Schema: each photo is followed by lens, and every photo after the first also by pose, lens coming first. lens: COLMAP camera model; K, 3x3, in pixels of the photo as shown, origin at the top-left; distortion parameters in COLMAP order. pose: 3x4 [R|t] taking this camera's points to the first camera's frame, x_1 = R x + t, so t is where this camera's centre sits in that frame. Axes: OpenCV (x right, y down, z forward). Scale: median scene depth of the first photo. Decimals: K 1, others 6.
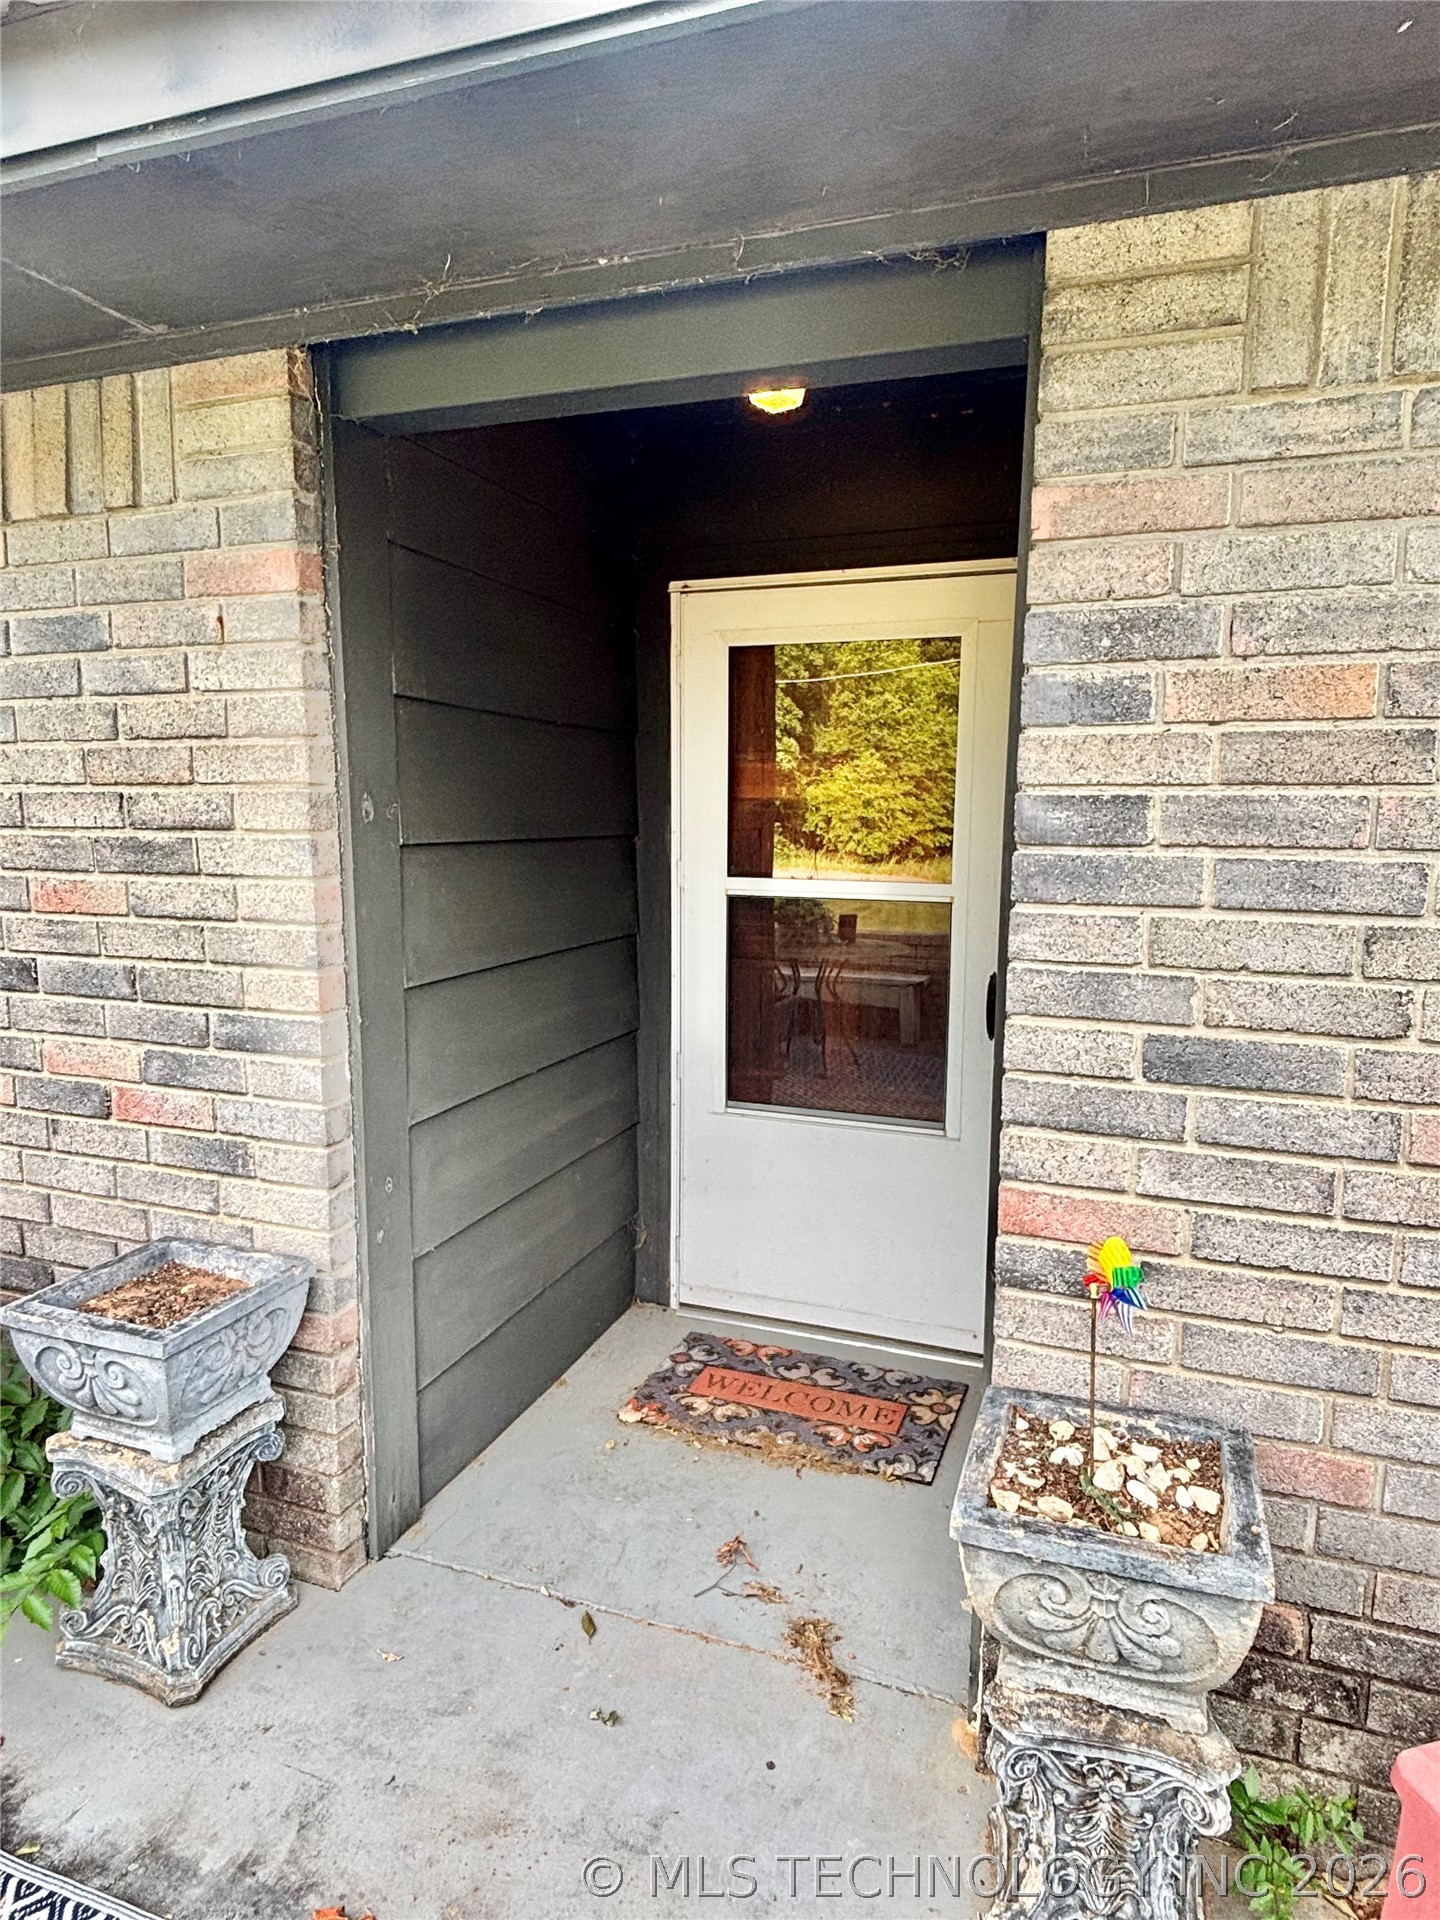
lens RADIAL K [[1115.2, 0, 729.9], [0, 1115.2, 960.2], [0, 0, 1]] dist [0.002927, -0.000874]
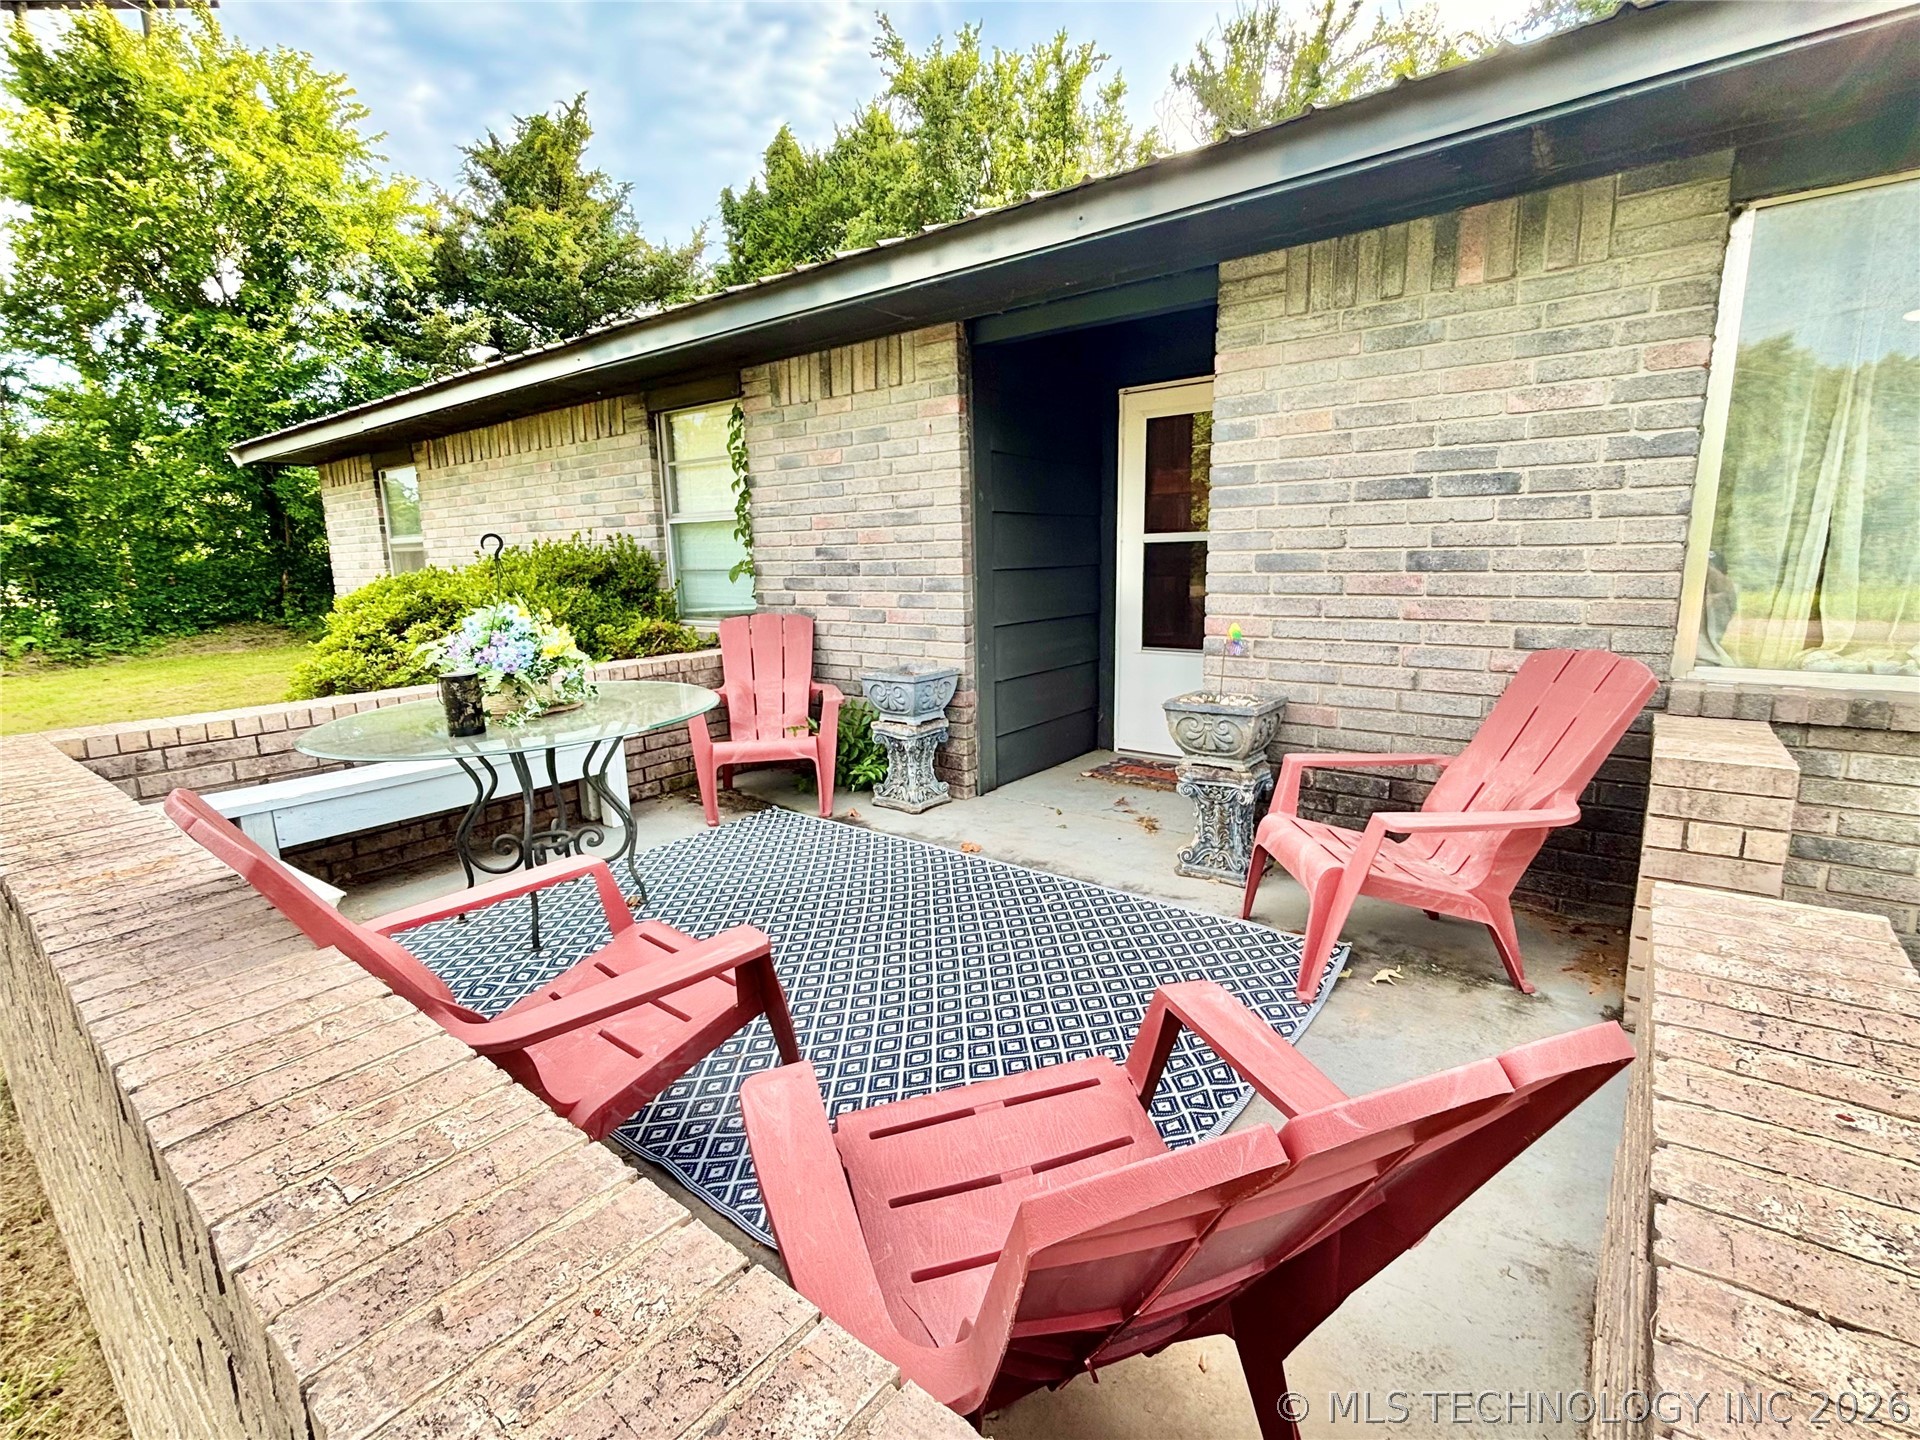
lens RADIAL K [[852.9, 0, 953.0], [0, 852.9, 722.5], [0, 0, 1]] dist [0.005155, 0.000107]
pose [[0.948796, 0.032082, -0.314257, 0.258997], [-0.012585, 0.997879, 0.063876, 0.271253], [0.315639, -0.056650, 0.947187, -0.954003]]
